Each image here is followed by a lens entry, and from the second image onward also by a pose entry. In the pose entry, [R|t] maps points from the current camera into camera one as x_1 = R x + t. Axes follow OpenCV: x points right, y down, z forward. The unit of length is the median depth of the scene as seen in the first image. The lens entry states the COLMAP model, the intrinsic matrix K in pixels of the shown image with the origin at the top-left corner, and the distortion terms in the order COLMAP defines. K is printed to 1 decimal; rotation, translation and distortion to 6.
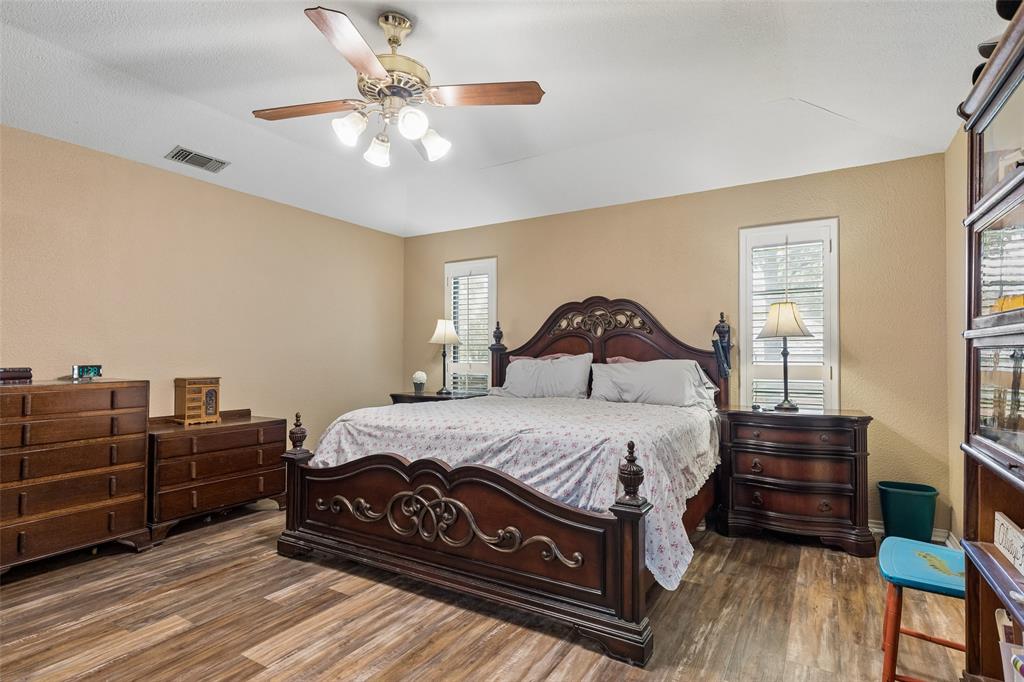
lens RADIAL K [[534.0, 0, 508.7], [0, 534.0, 345.9], [0, 0, 1]] dist [-0.003536, 0.001283]
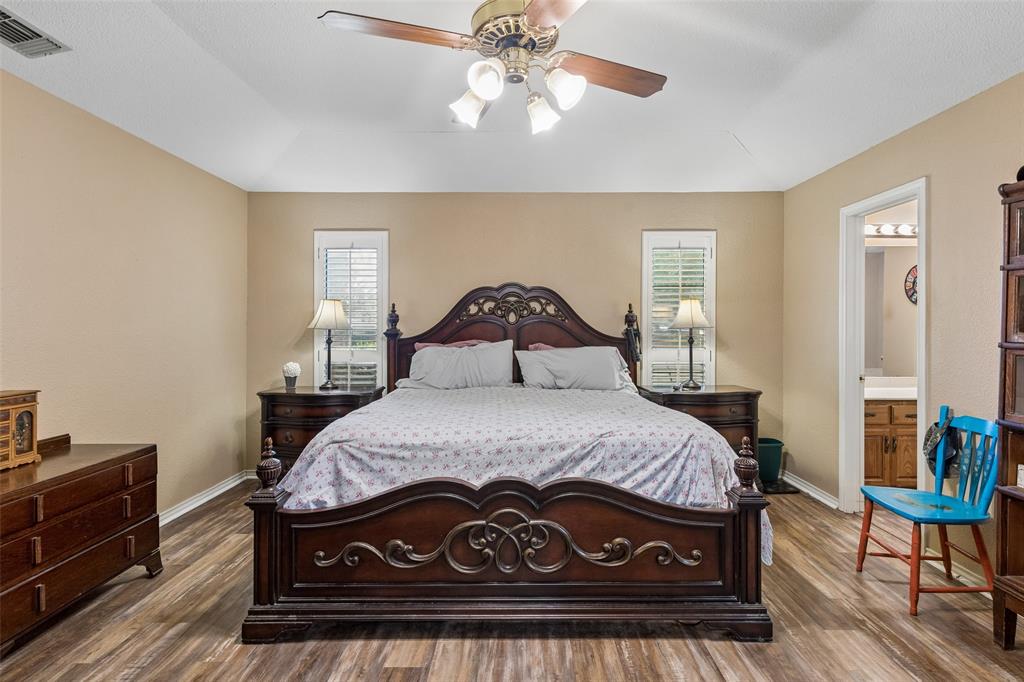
lens RADIAL K [[524.0, 0, 521.5], [0, 524.0, 326.1], [0, 0, 1]] dist [-0.005405, 0.002013]
pose [[0.847653, -0.000105, 0.530551, -0.485580], [-0.010191, 0.999812, 0.016480, -0.040118], [-0.530453, -0.019376, 0.847493, 0.234311]]
